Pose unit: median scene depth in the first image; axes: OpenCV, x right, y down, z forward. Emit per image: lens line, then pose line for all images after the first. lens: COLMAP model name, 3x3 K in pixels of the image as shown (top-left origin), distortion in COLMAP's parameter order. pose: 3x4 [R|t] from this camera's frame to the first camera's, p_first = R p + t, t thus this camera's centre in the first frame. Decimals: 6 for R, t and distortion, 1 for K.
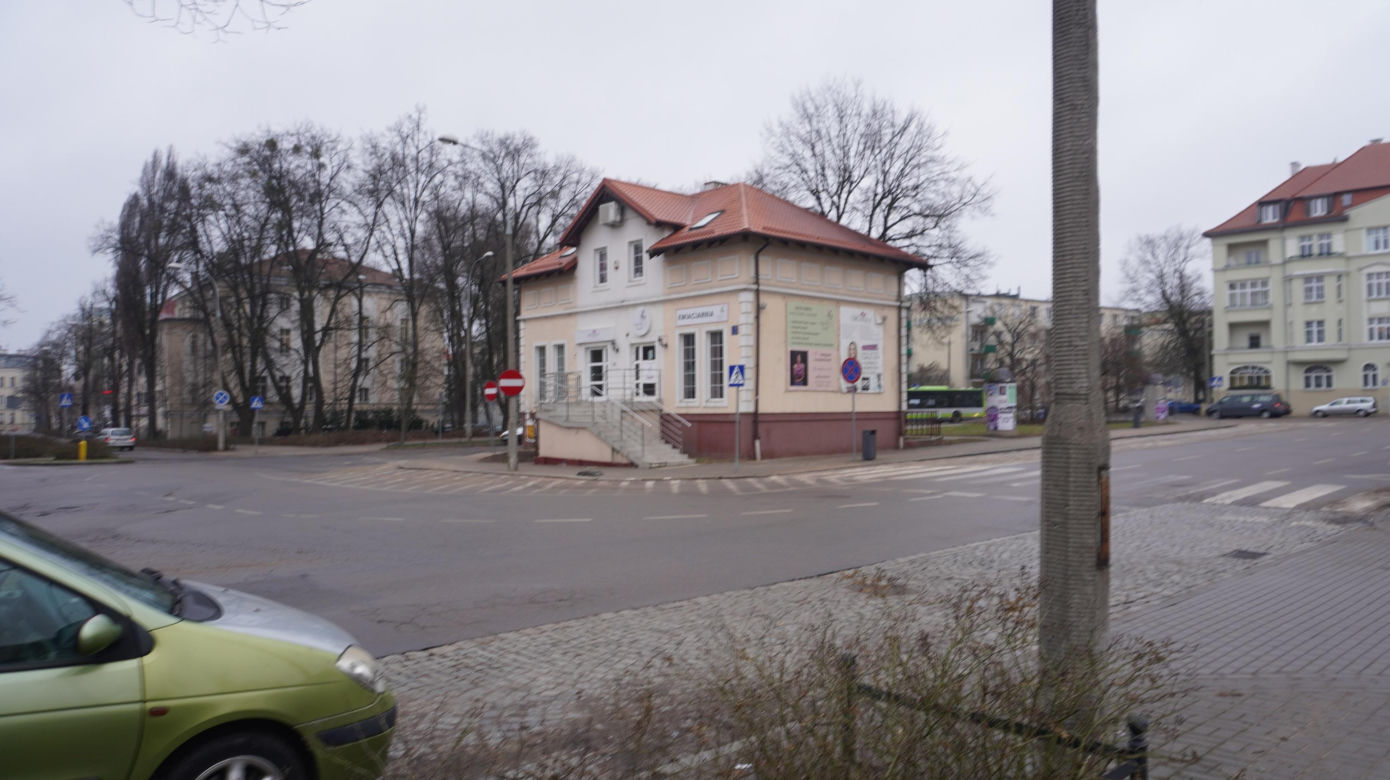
lens RADIAL K [[954.2, 0, 693.8], [0, 954.2, 394.2], [0, 0, 1]] dist [-0.028051, 0.012577]
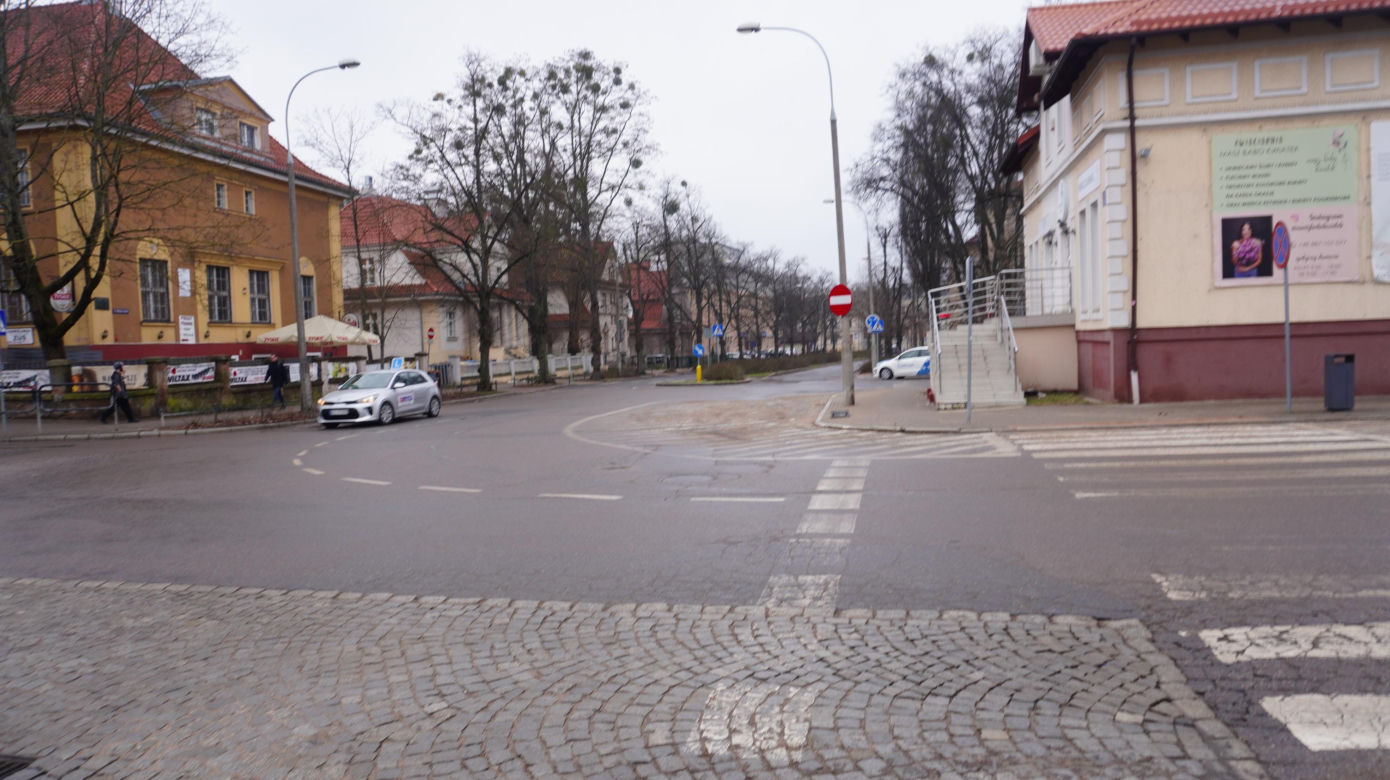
lens RADIAL K [[954.2, 0, 687.2], [0, 954.2, 389.6], [0, 0, 1]] dist [-0.028051, 0.012577]
pose [[0.551368, 0.025223, -0.833881, 0.334997], [0.044164, 0.997259, 0.059366, 0.007993], [0.833093, -0.069561, 0.548742, 0.329040]]
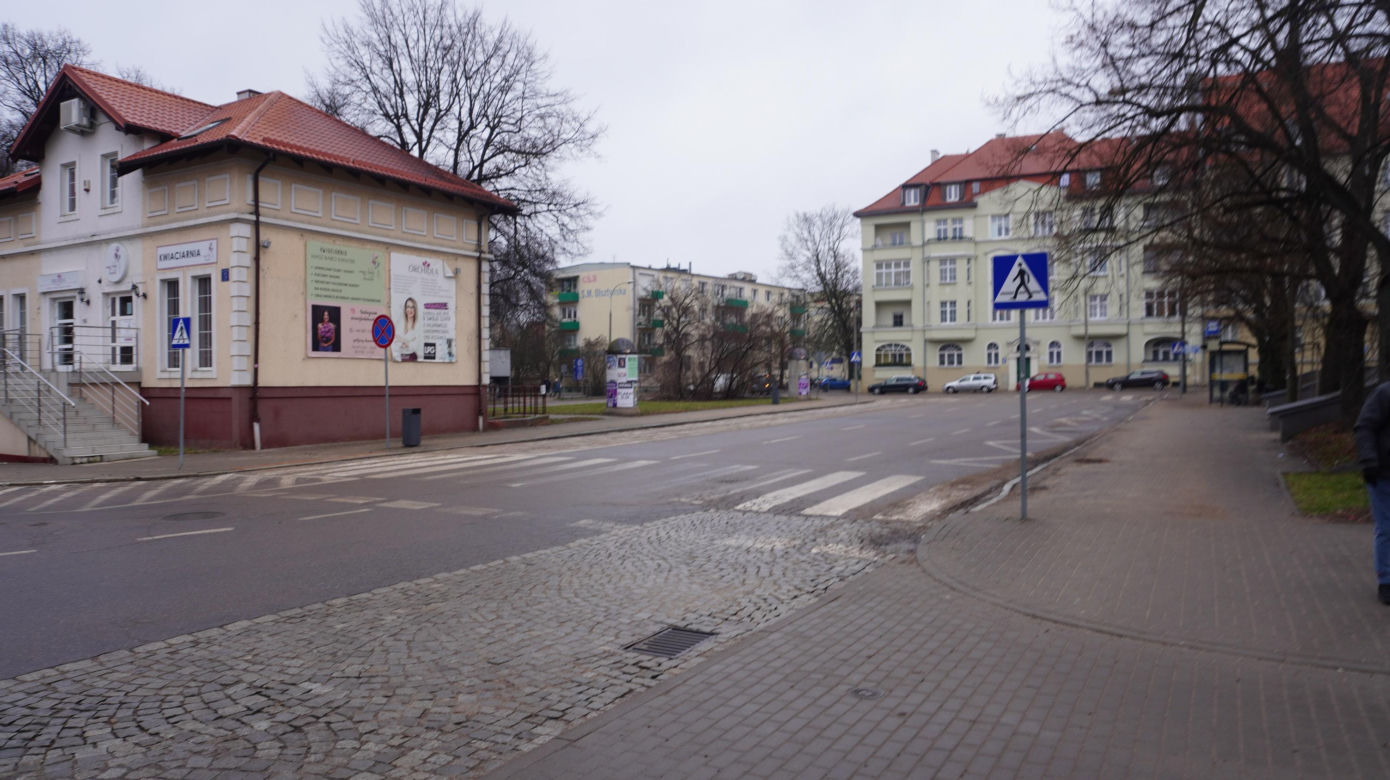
lens RADIAL K [[954.2, 0, 693.1], [0, 954.2, 387.3], [0, 0, 1]] dist [-0.028051, 0.012577]
pose [[0.953415, 0.001006, 0.301662, 0.133714], [-0.006218, 0.999848, 0.016315, 0.004658], [-0.301599, -0.017431, 0.953275, 0.148511]]
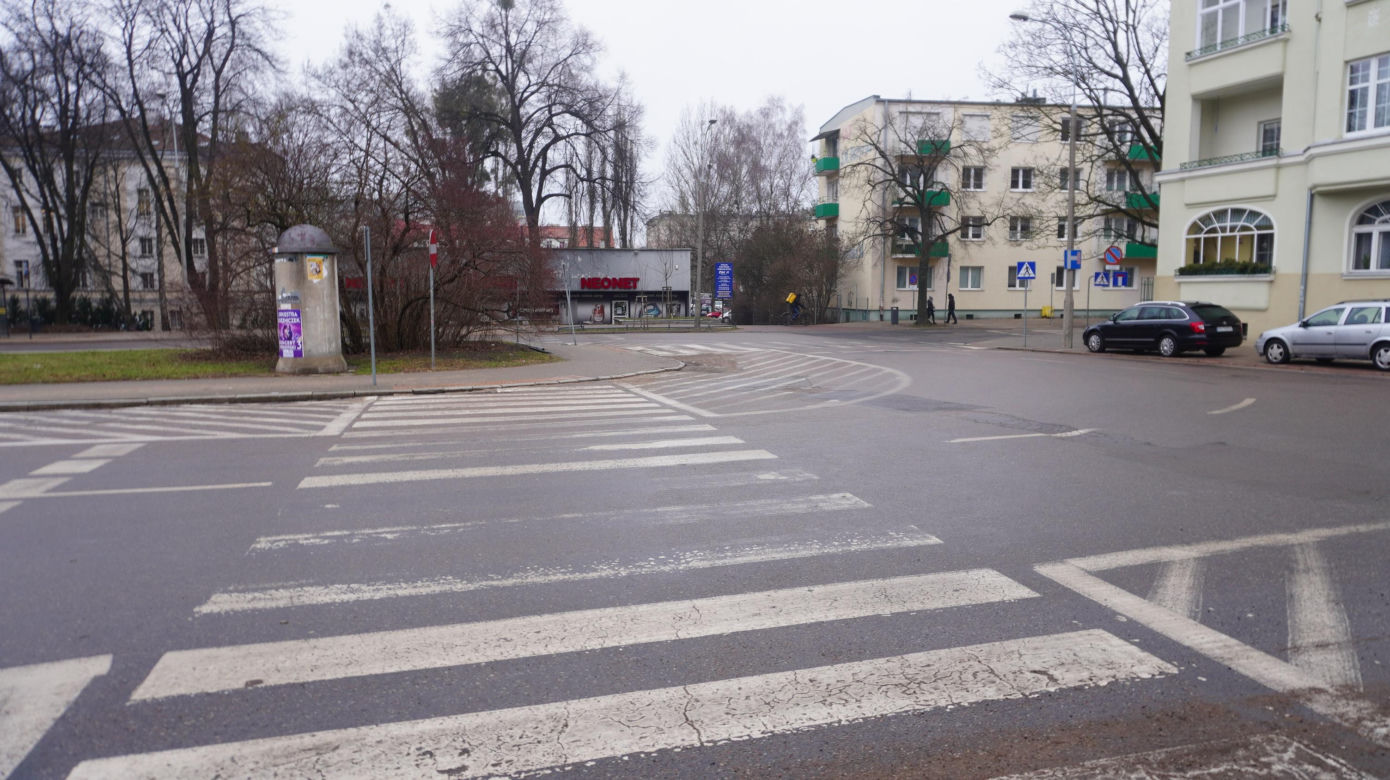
lens RADIAL K [[954.2, 0, 696.8], [0, 954.2, 384.9], [0, 0, 1]] dist [-0.028051, 0.012577]
pose [[0.883078, 0.058437, -0.465574, 0.977981], [-0.005786, 0.993496, 0.113724, -0.003461], [0.469191, -0.097733, 0.877672, 0.967153]]
